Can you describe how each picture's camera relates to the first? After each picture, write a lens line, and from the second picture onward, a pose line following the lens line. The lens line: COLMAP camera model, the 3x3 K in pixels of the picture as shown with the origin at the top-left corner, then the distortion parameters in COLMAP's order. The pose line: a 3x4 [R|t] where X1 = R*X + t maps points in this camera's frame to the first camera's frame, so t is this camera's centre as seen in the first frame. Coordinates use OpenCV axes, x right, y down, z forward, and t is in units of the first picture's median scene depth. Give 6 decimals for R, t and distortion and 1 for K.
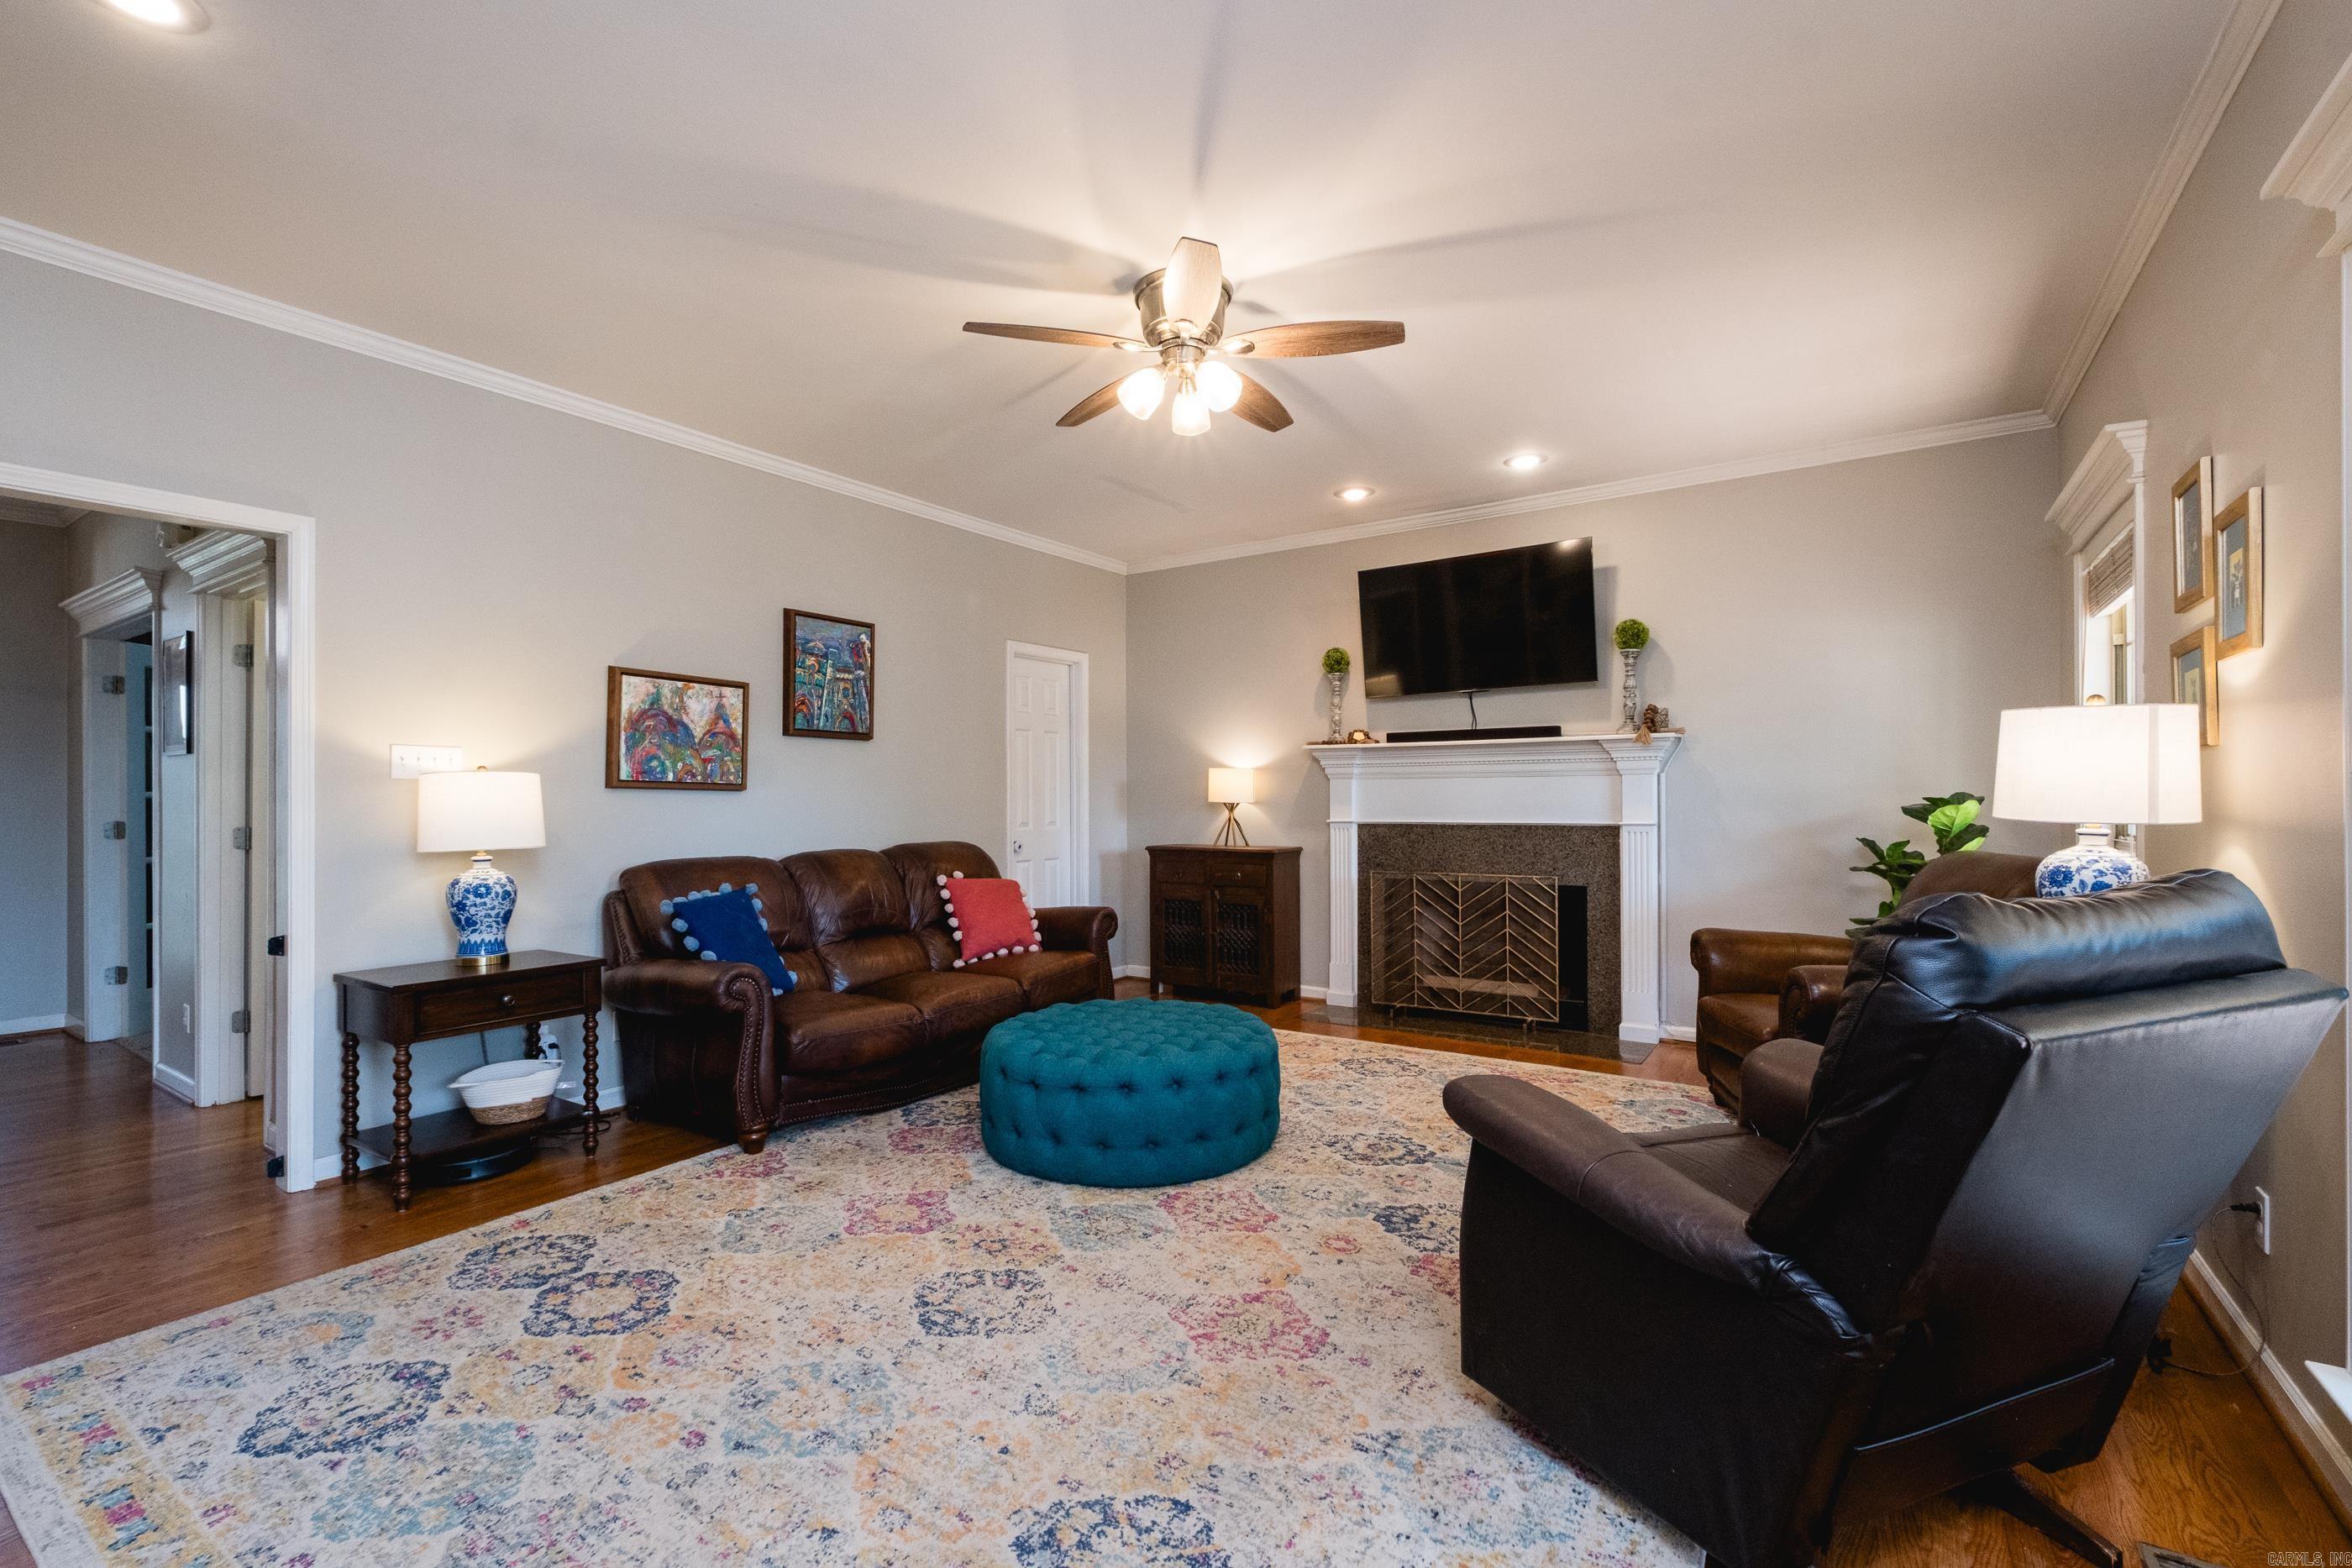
lens RADIAL K [[1024.2, 0, 1165.2], [0, 1024.2, 806.1], [0, 0, 1]] dist [0.001510, -0.002910]
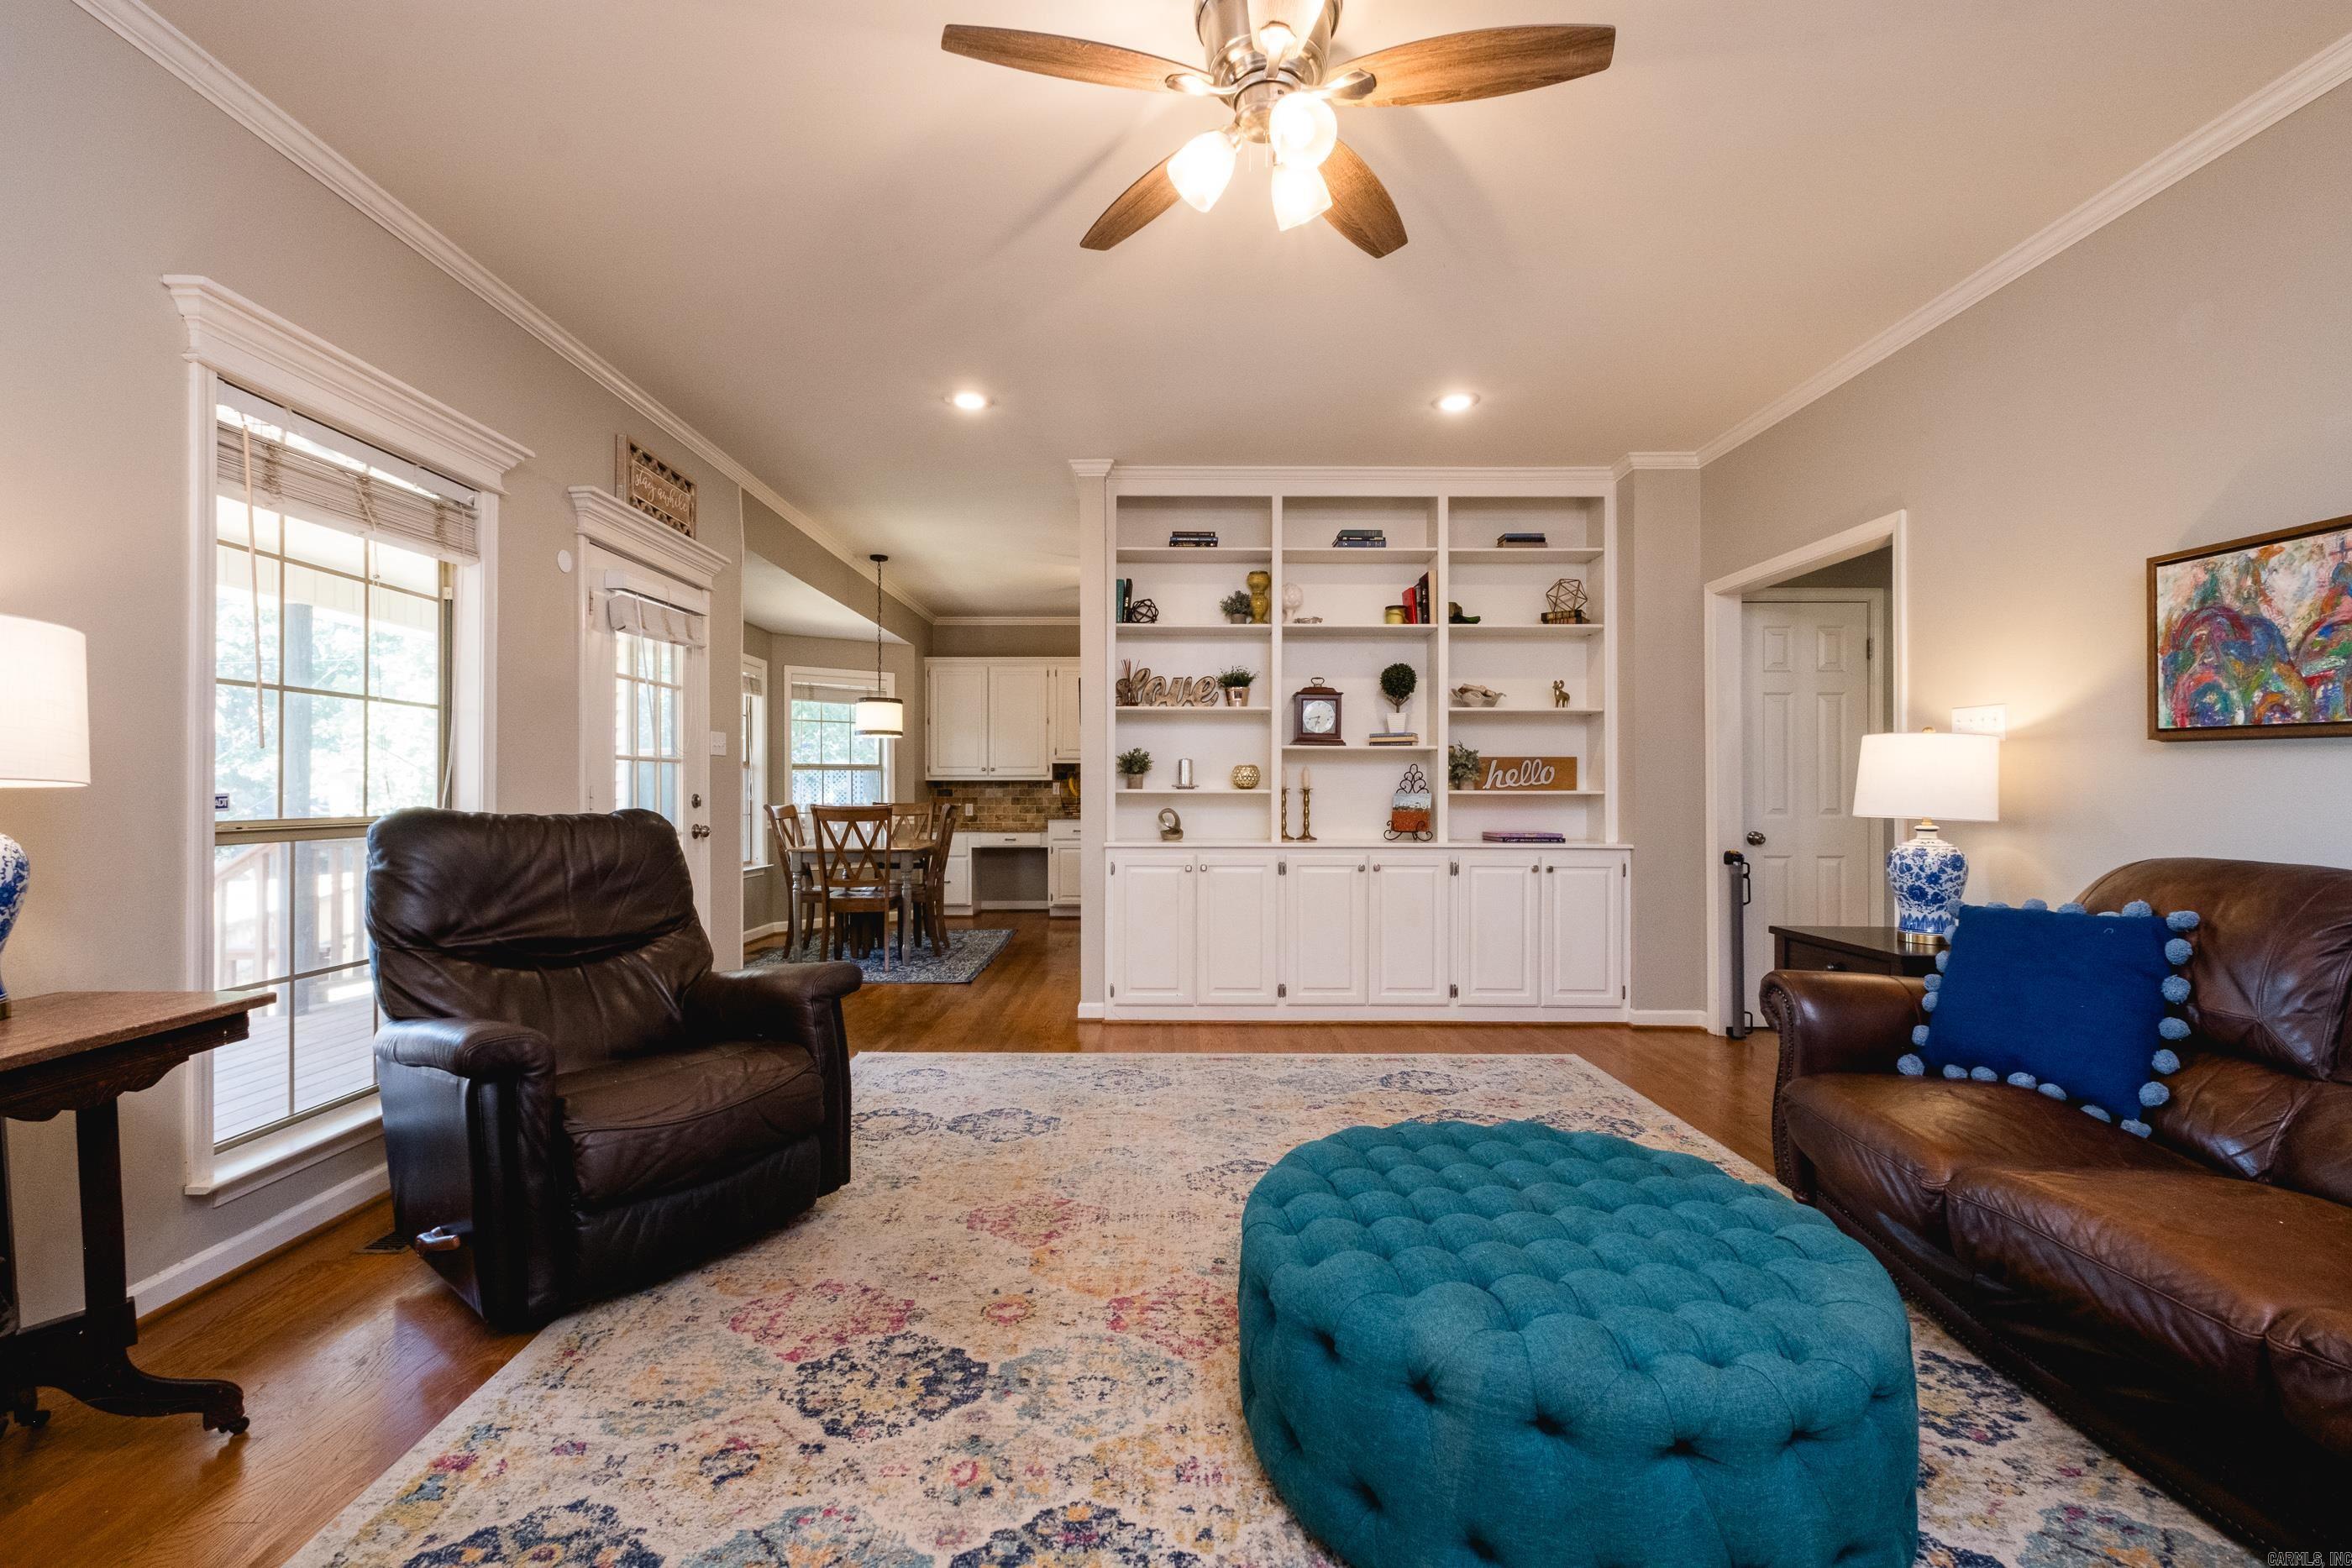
lens RADIAL K [[1024.2, 0, 1163.0], [0, 1024.2, 779.9], [0, 0, 1]] dist [0.001510, -0.002910]
pose [[-0.828279, 0.000827, -0.560316, 0.409816], [-0.000769, 0.999996, 0.002612, 0.006418], [0.560316, 0.002595, -0.828275, 1.365362]]
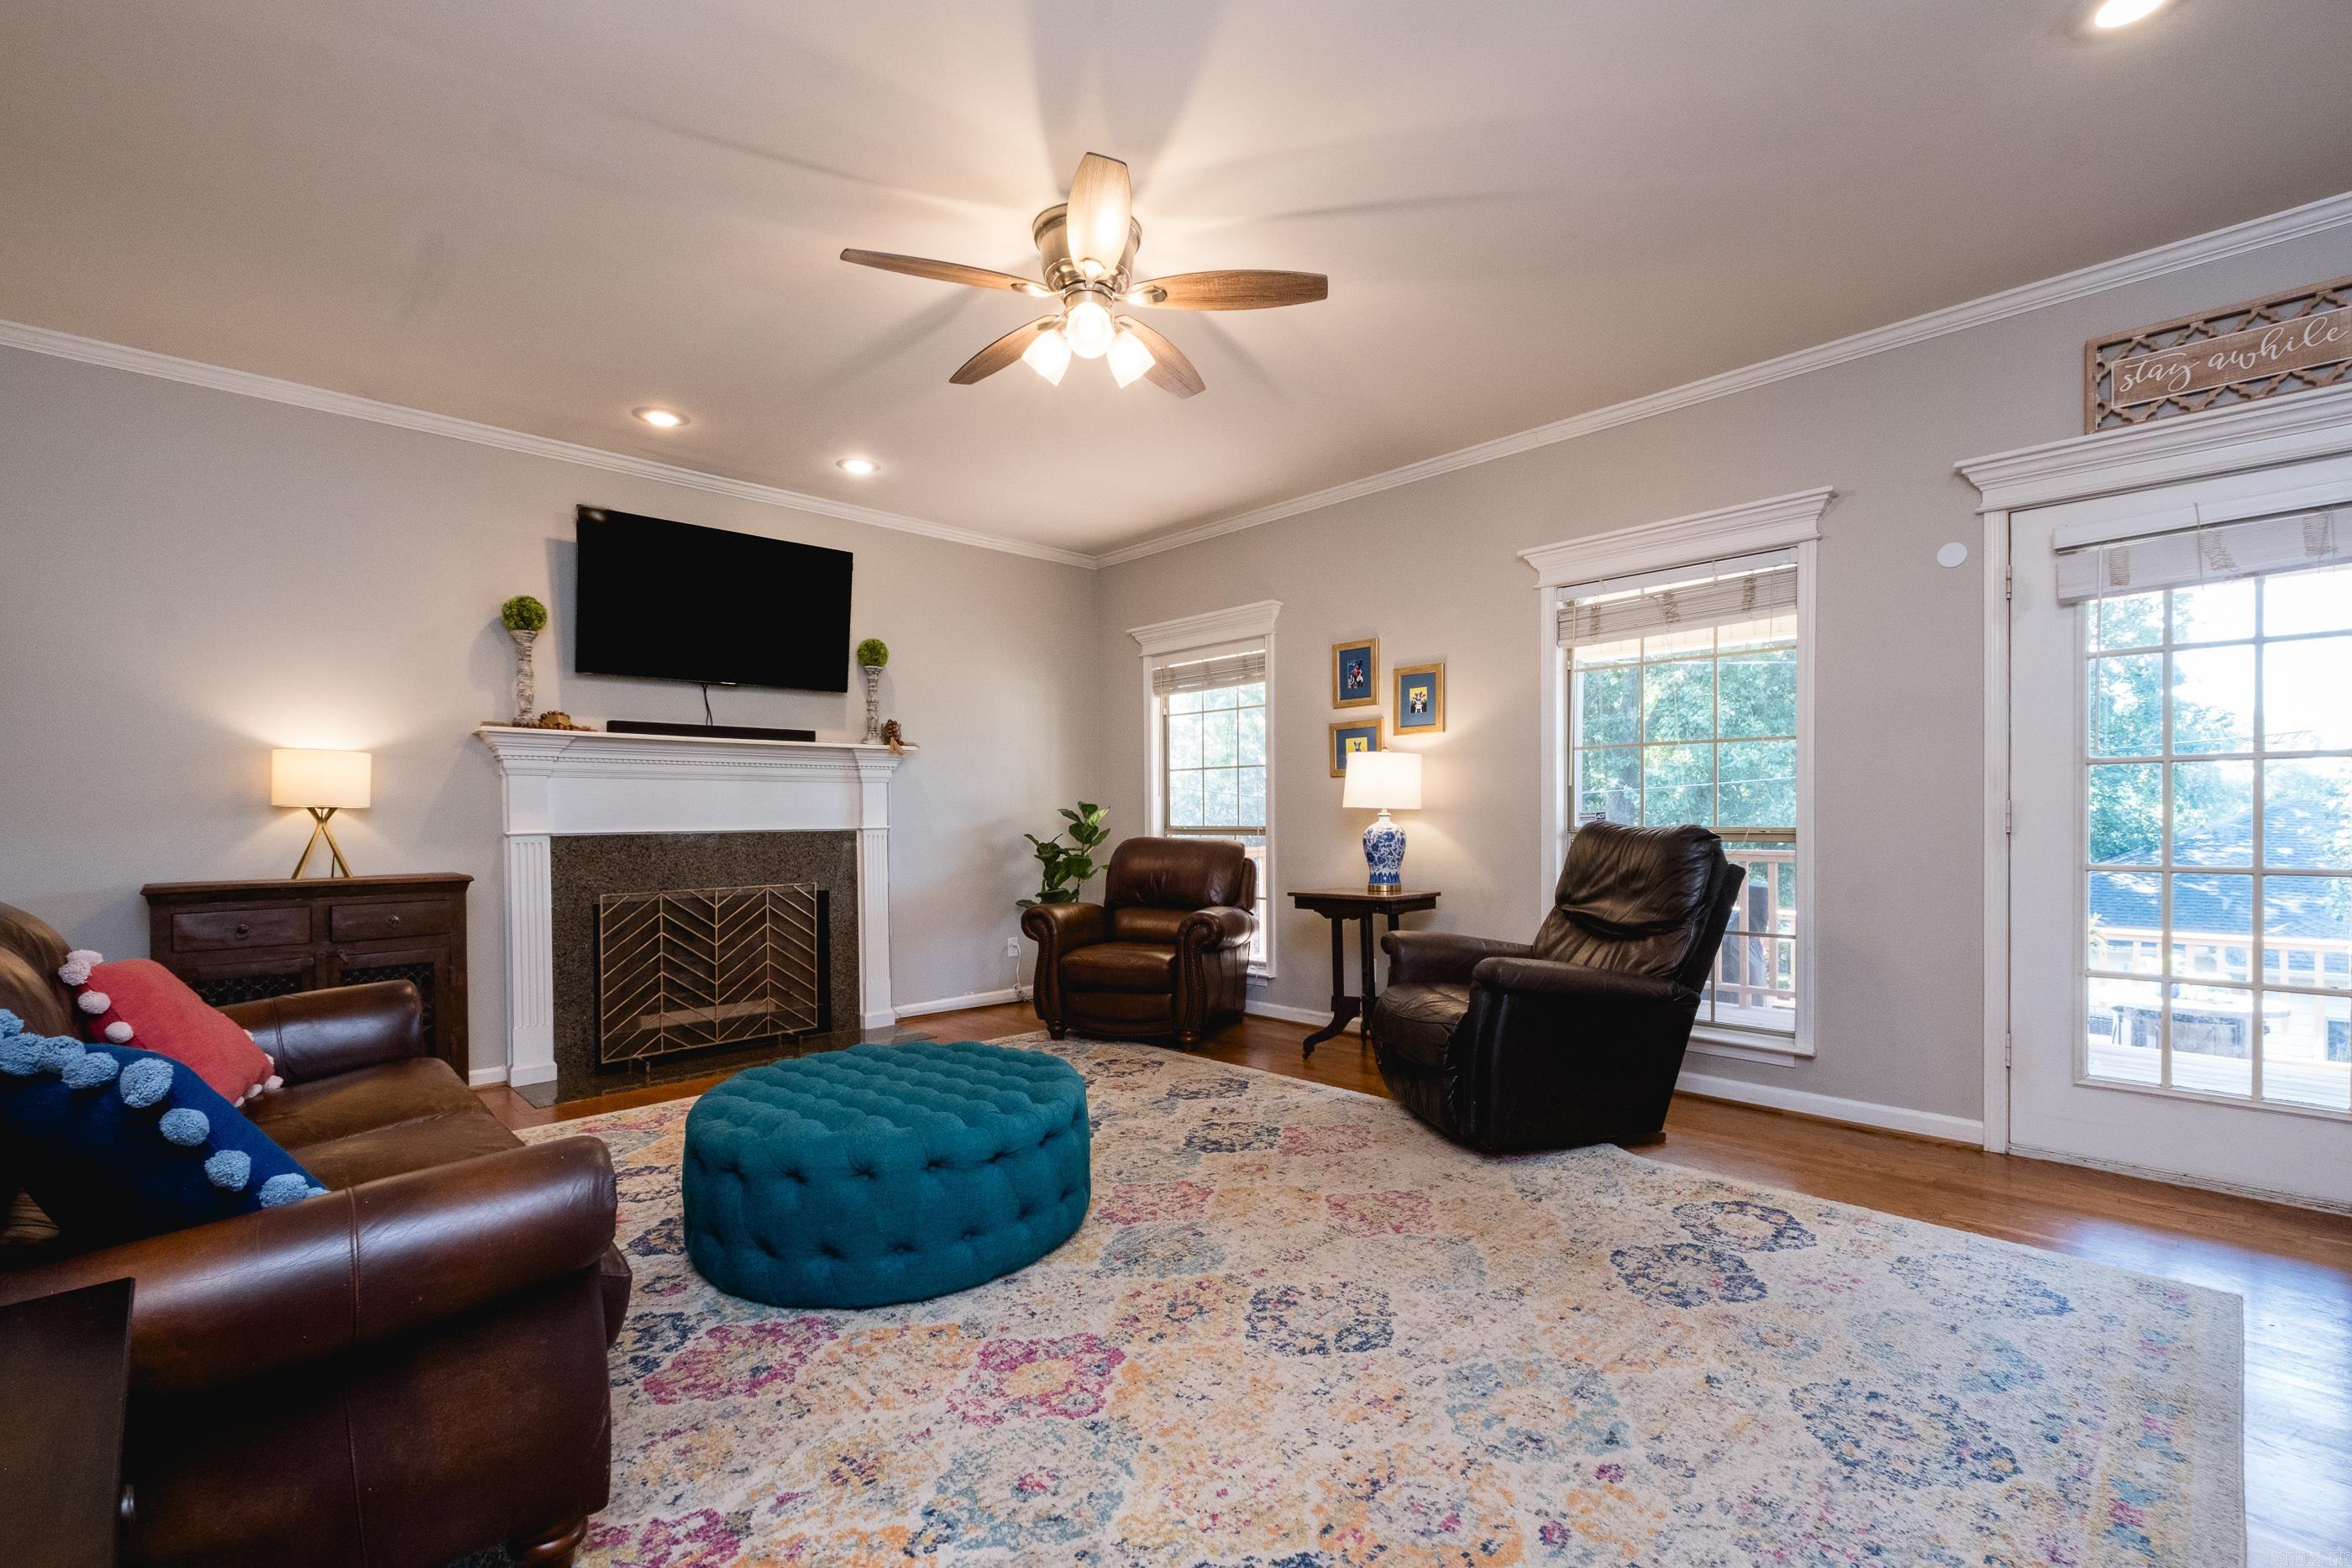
lens RADIAL K [[1024.2, 0, 1200.3], [0, 1024.2, 841.2], [0, 0, 1]] dist [0.001510, -0.002910]
pose [[0.194869, -0.020904, 0.980606, -0.774720], [0.014870, 0.999721, 0.018357, 0.024161], [-0.980716, 0.011004, 0.195126, 0.648865]]
